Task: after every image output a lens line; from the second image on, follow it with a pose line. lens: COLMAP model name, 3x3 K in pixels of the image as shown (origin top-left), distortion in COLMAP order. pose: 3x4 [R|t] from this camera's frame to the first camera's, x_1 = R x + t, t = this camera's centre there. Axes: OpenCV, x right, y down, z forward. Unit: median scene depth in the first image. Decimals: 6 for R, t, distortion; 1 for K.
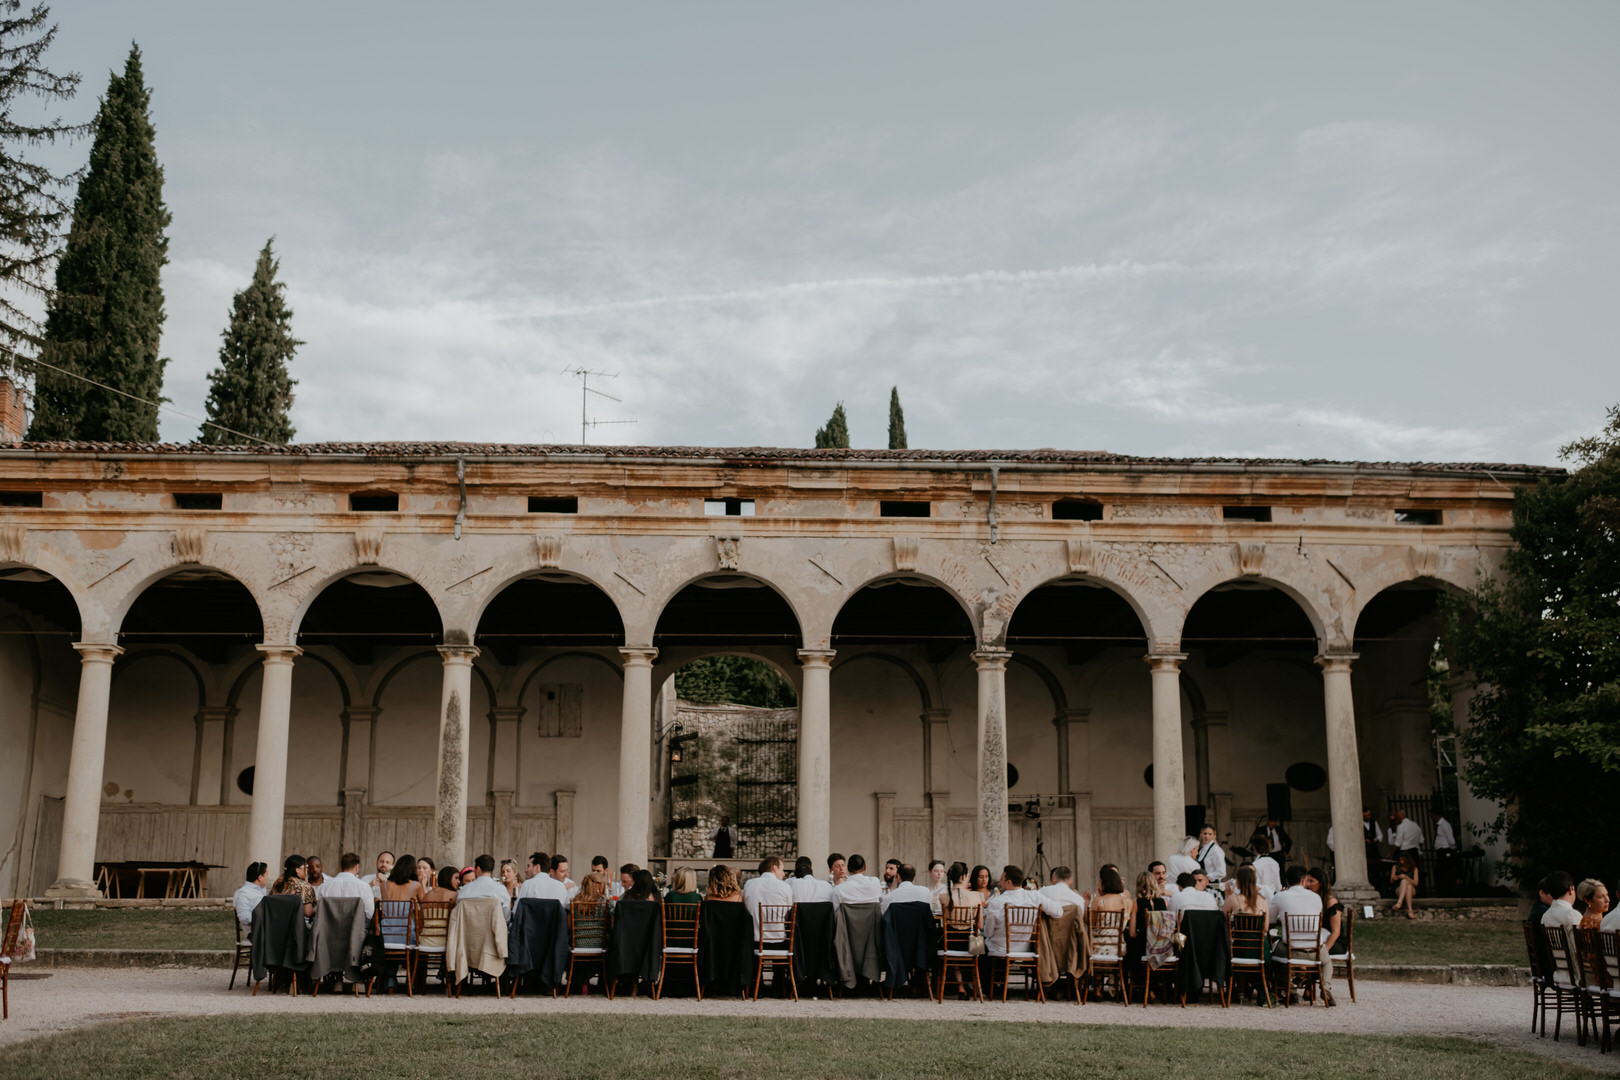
lens RADIAL K [[1699.2, 0, 808.6], [0, 1699.2, 538.2], [0, 0, 1]] dist [0.008906, 0.000000]
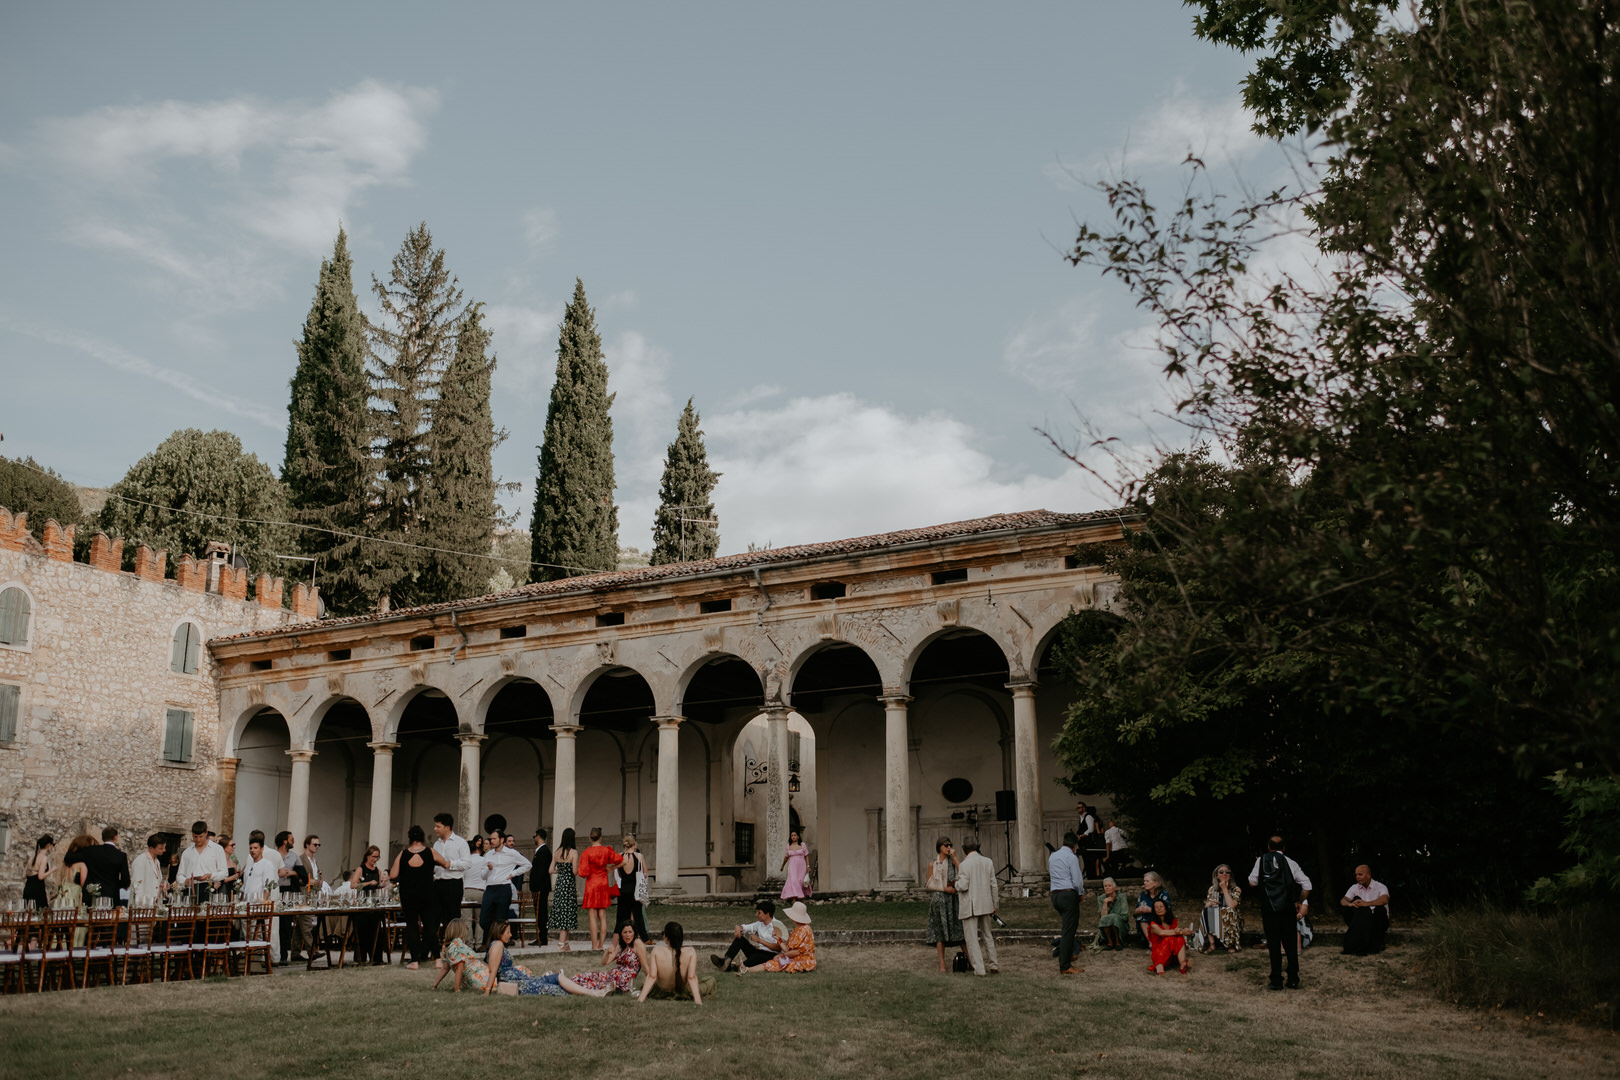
lens RADIAL K [[1699.2, 0, 816.5], [0, 1699.2, 541.9], [0, 0, 1]] dist [0.008906, 0.000000]
pose [[0.840738, -0.135744, -0.524150, 0.844212], [0.133385, 0.990154, -0.042479, 0.000258], [0.524755, -0.034200, 0.850566, -0.113216]]
